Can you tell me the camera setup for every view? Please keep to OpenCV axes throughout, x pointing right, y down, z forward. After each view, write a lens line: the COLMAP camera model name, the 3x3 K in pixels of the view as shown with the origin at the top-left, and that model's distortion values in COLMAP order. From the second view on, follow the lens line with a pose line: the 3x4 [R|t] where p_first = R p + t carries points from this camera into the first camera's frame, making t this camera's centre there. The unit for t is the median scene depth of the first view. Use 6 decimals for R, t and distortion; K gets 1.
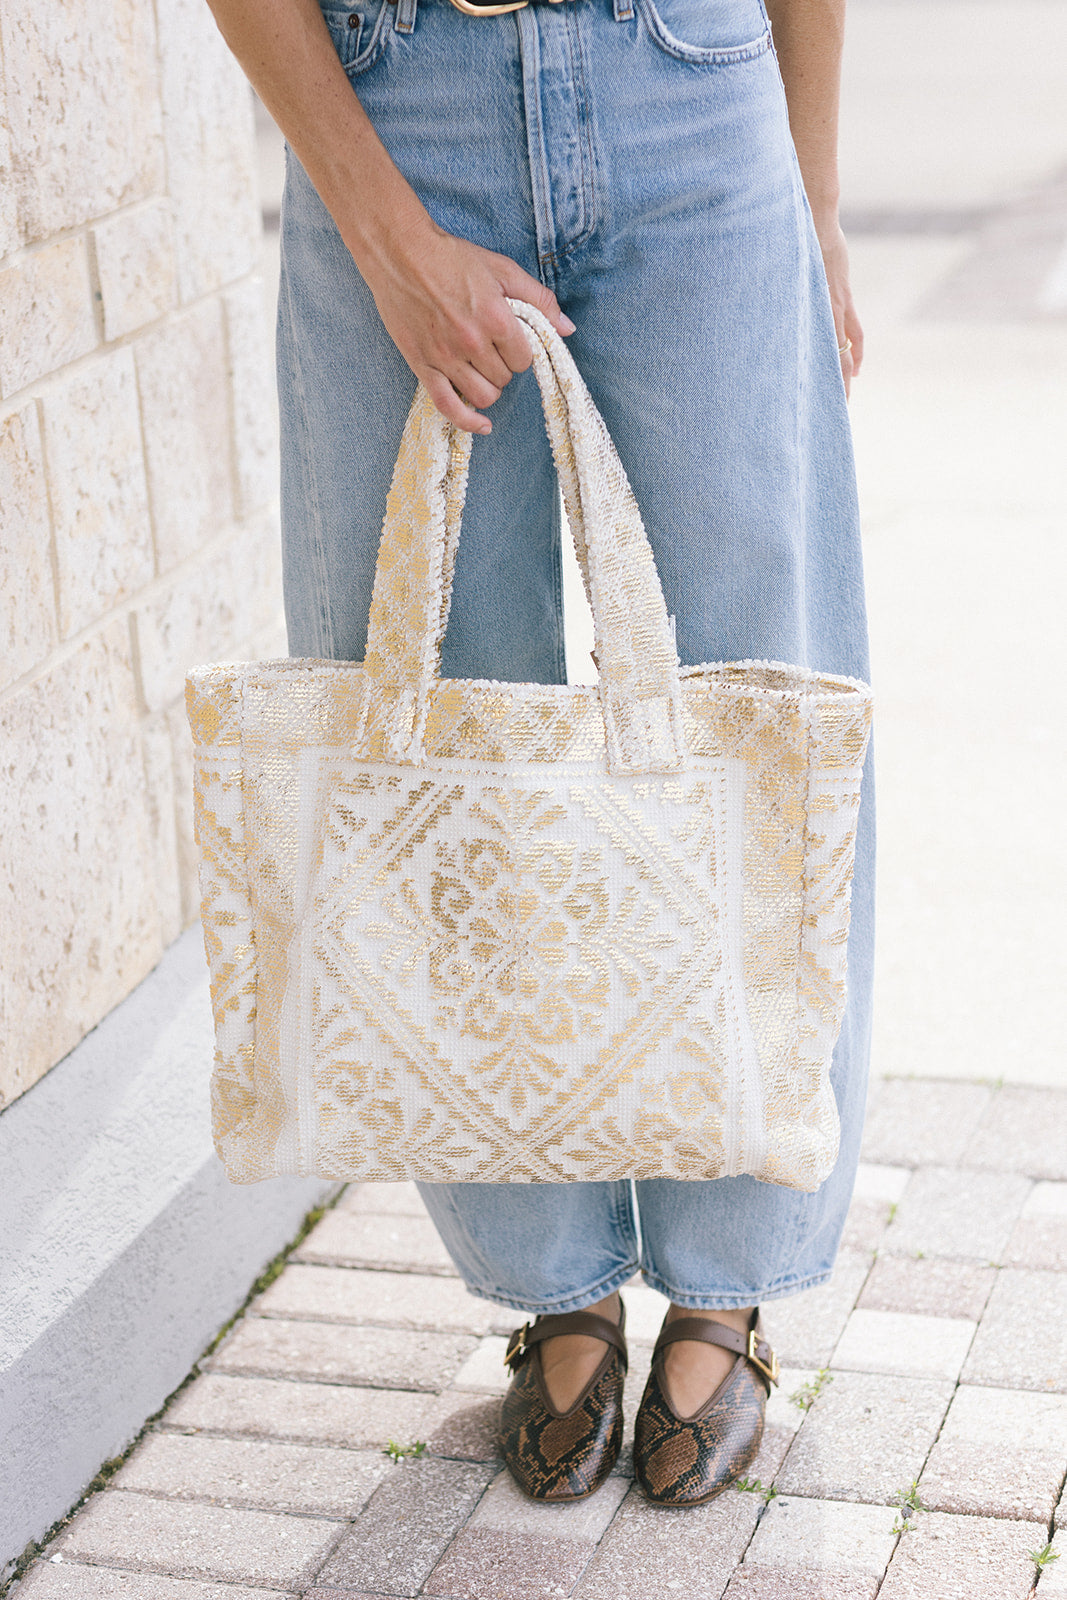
lens RADIAL K [[3718.0, 0, 533.5], [0, 3718.0, 800.0], [0, 0, 1]] dist [0.015363, -0.056022]
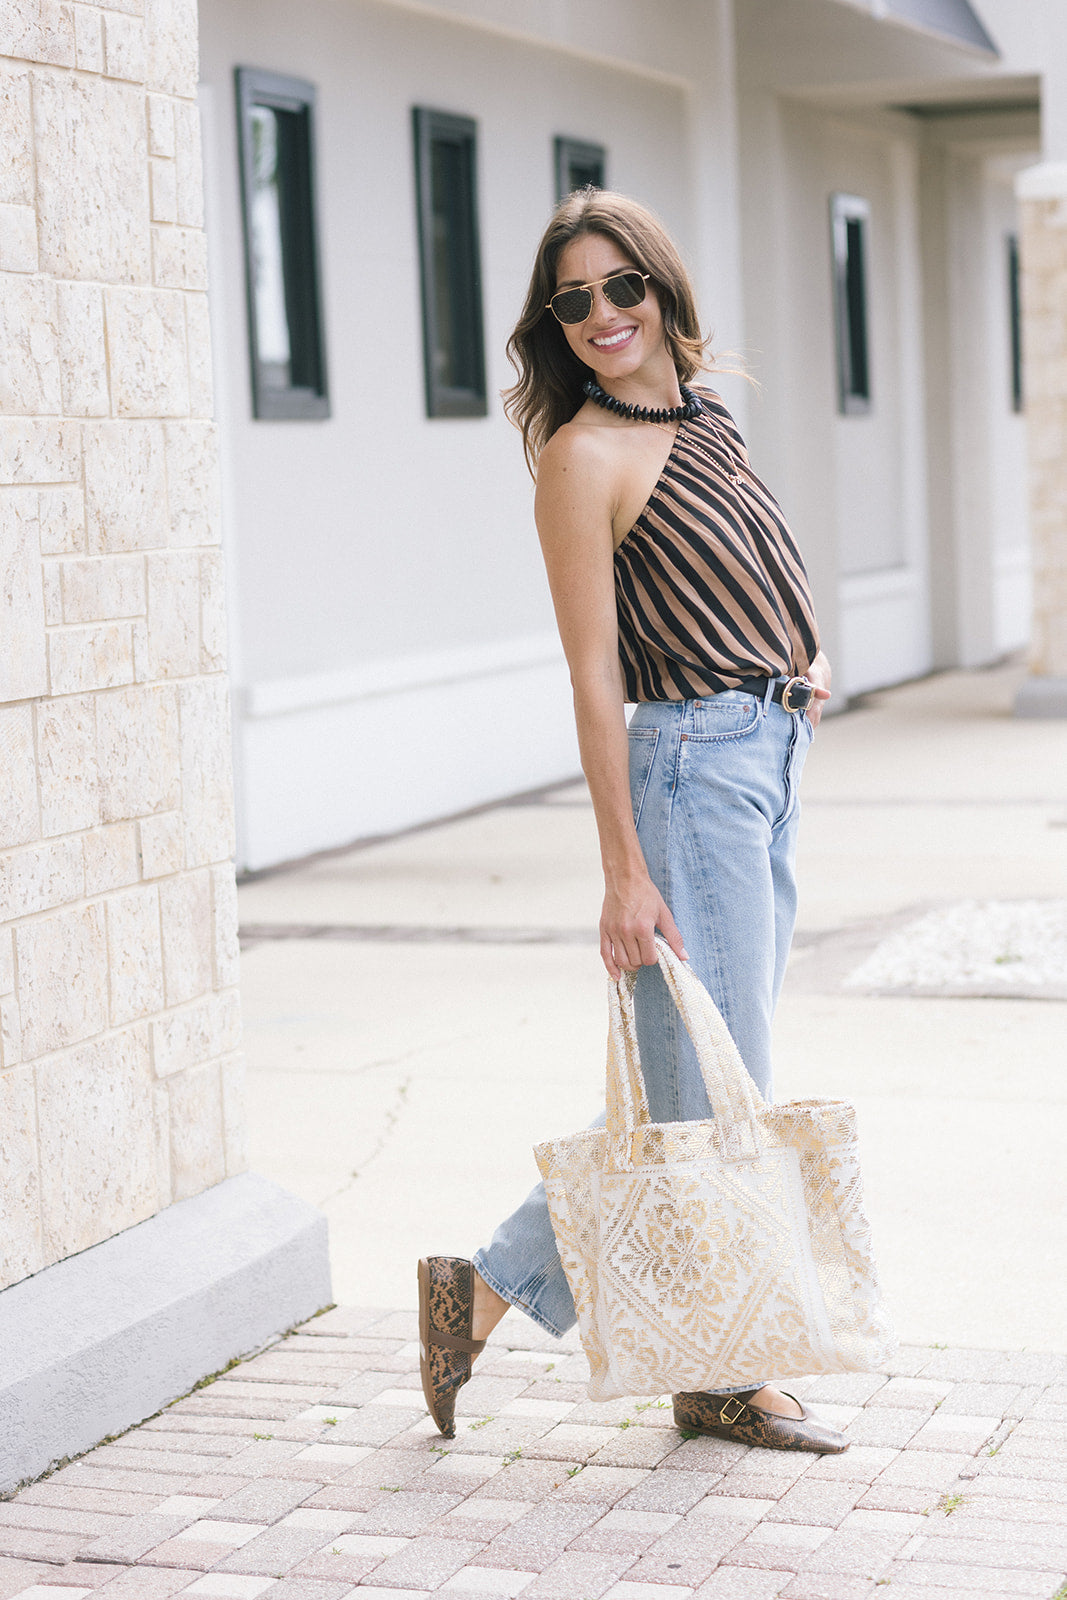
lens RADIAL K [[3718.0, 0, 533.5], [0, 3718.0, 800.0], [0, 0, 1]] dist [0.015363, -0.056022]
pose [[0.998902, 0.021034, -0.041861, 0.166609], [-0.029949, 0.973823, -0.225326, 0.264229], [0.036026, 0.226332, 0.973384, -0.877582]]
